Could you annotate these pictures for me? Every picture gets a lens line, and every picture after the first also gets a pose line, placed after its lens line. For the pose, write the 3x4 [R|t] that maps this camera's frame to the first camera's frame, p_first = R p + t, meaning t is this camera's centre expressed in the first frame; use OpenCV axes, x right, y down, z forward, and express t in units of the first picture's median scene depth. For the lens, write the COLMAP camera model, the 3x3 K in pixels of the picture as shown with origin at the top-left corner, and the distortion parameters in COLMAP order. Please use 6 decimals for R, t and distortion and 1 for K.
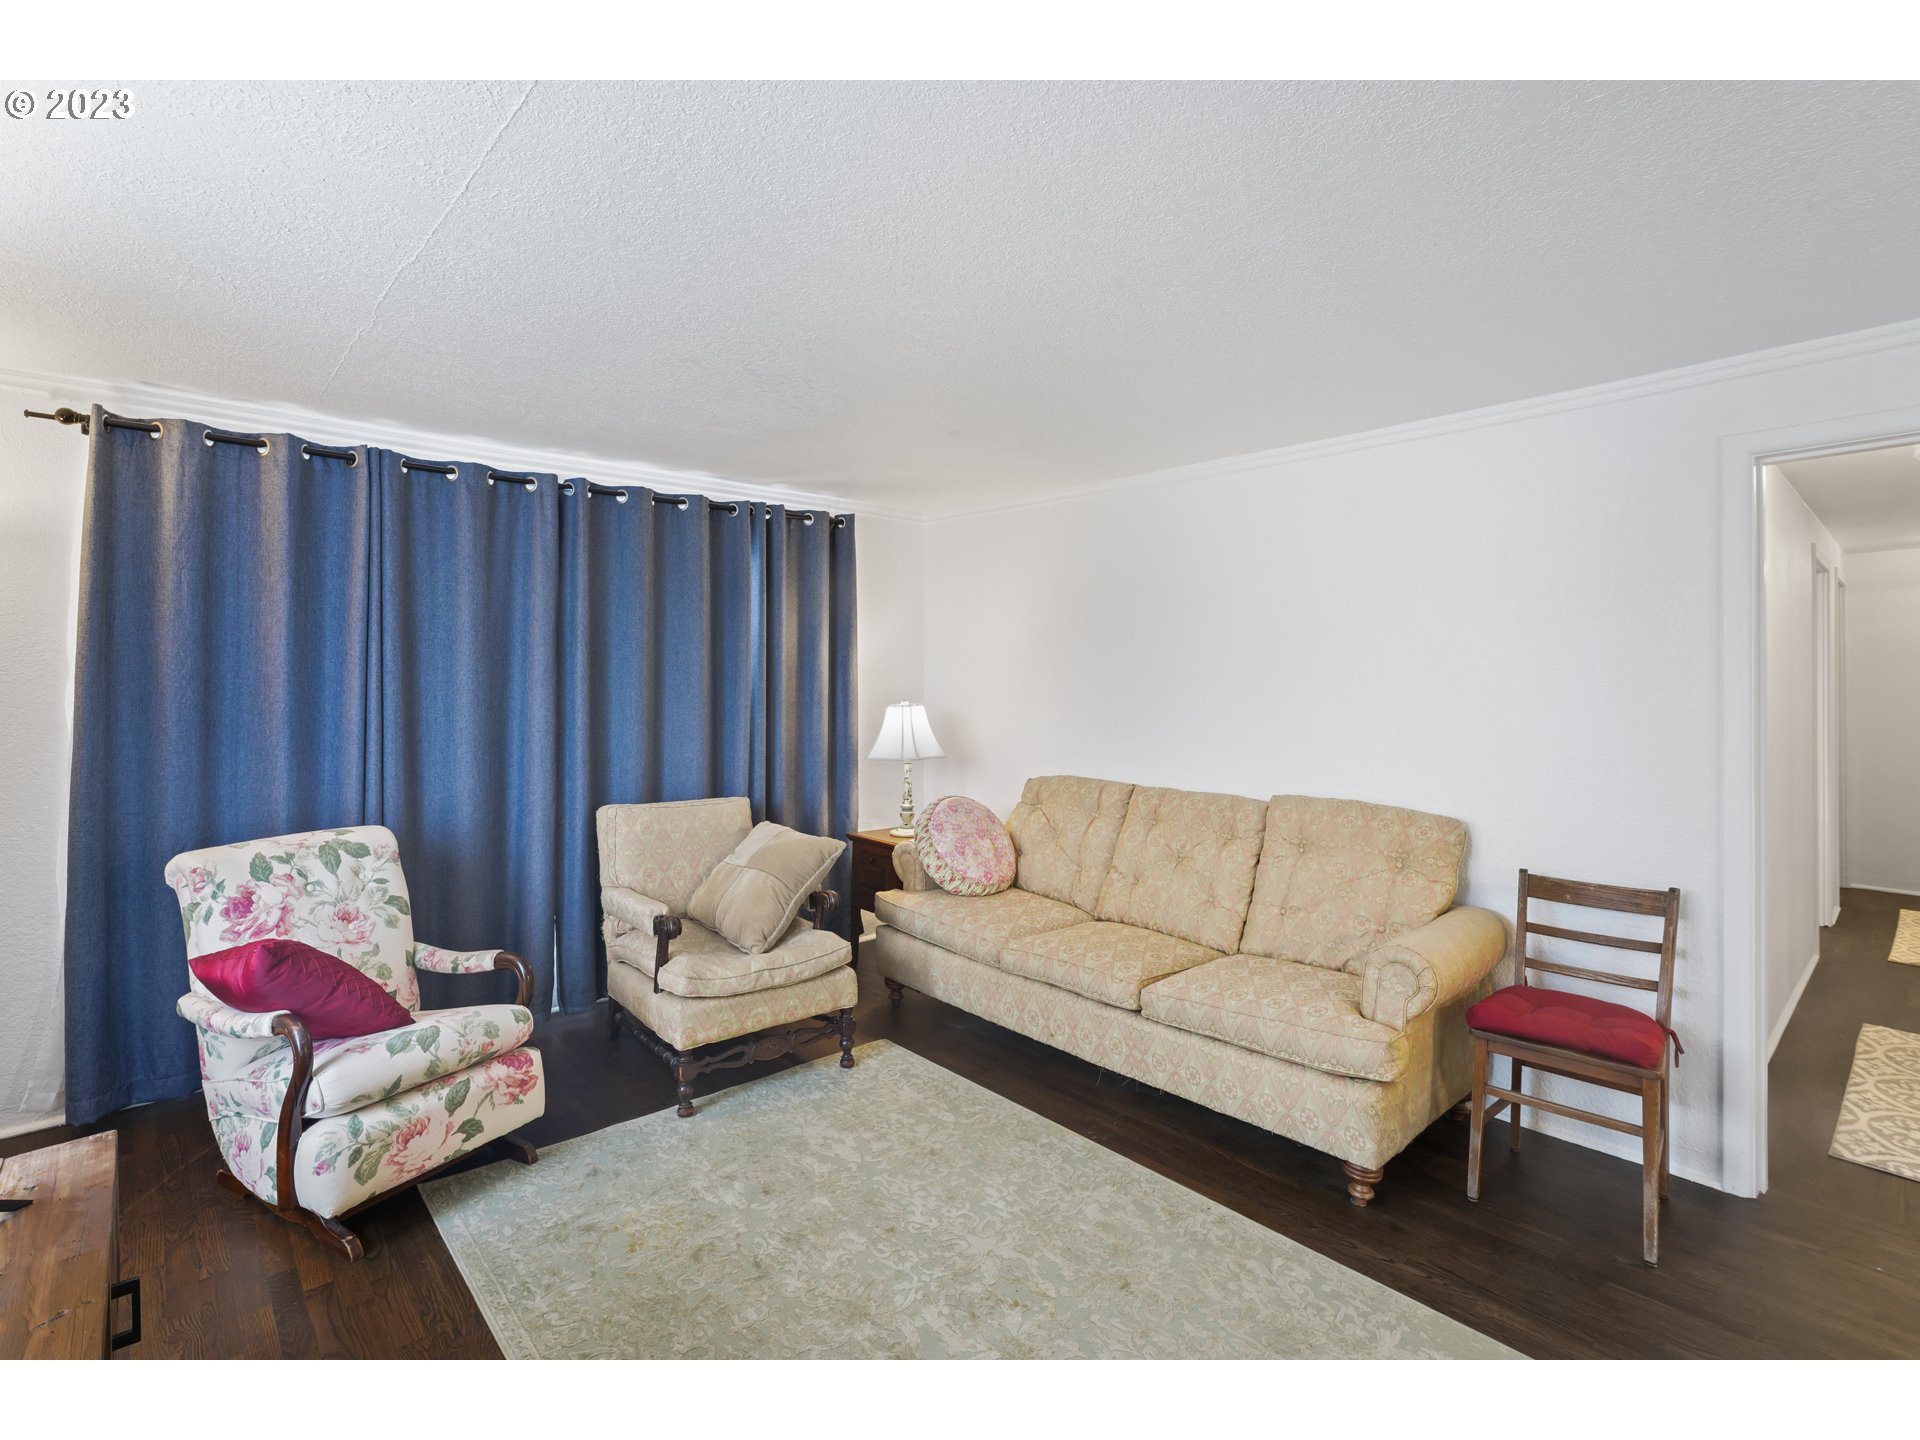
lens RADIAL K [[904.7, 0, 950.1], [0, 904.7, 677.3], [0, 0, 1]] dist [-0.011614, 0.000810]
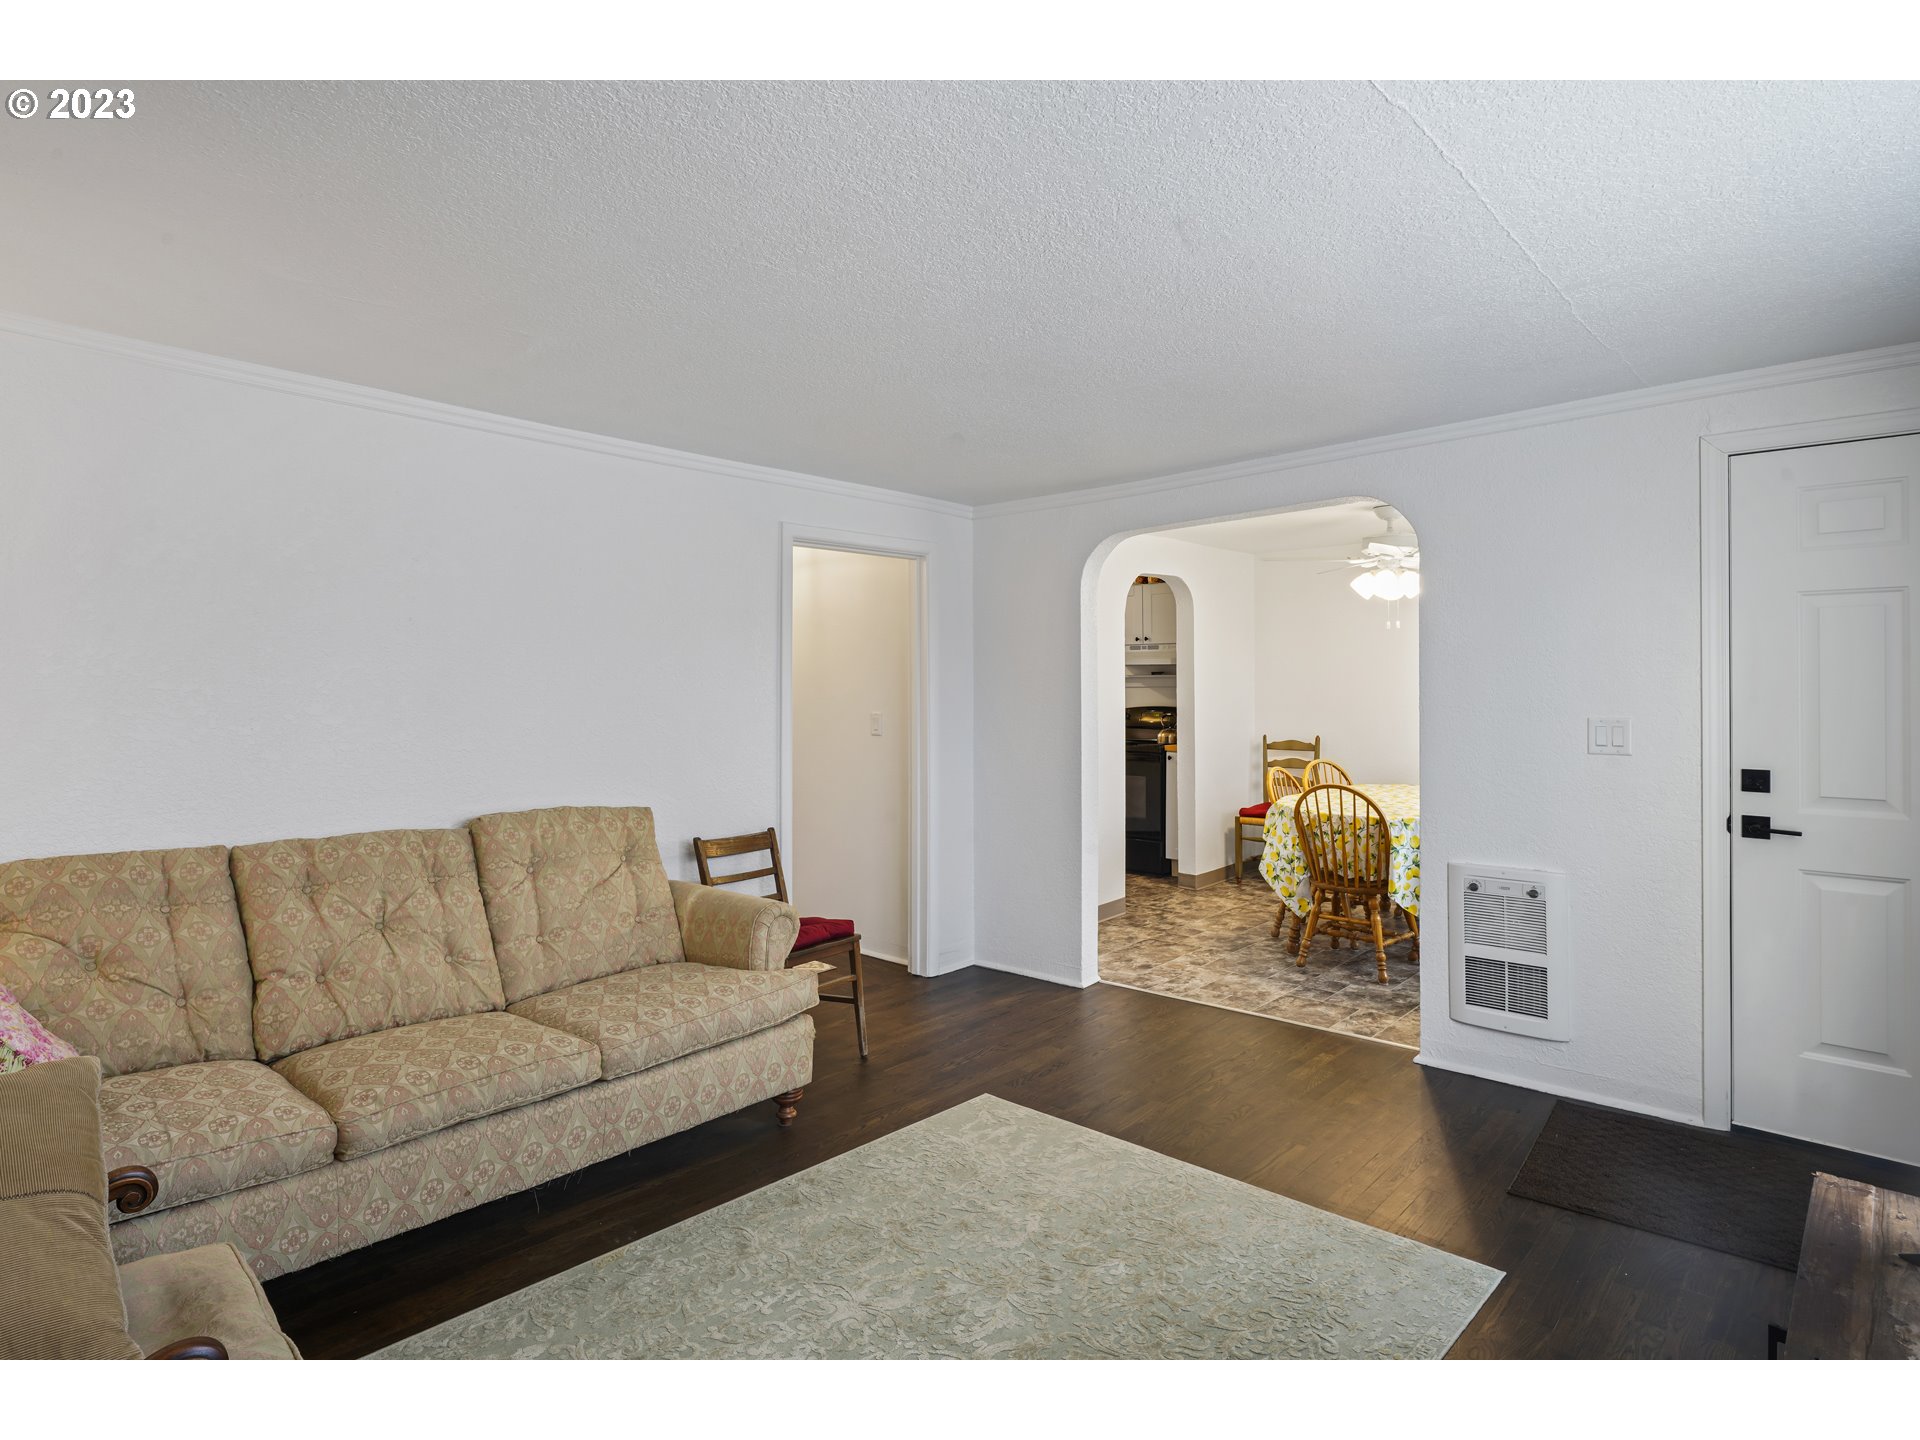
lens RADIAL K [[1009.4, 0, 954.8], [0, 1009.4, 698.2], [0, 0, 1]] dist [-0.000050, 0.000993]
pose [[-0.099454, -0.008151, 0.995009, -0.724938], [-0.009196, 0.999931, 0.007273, 0.009123], [-0.995000, -0.008427, -0.099522, 0.746356]]
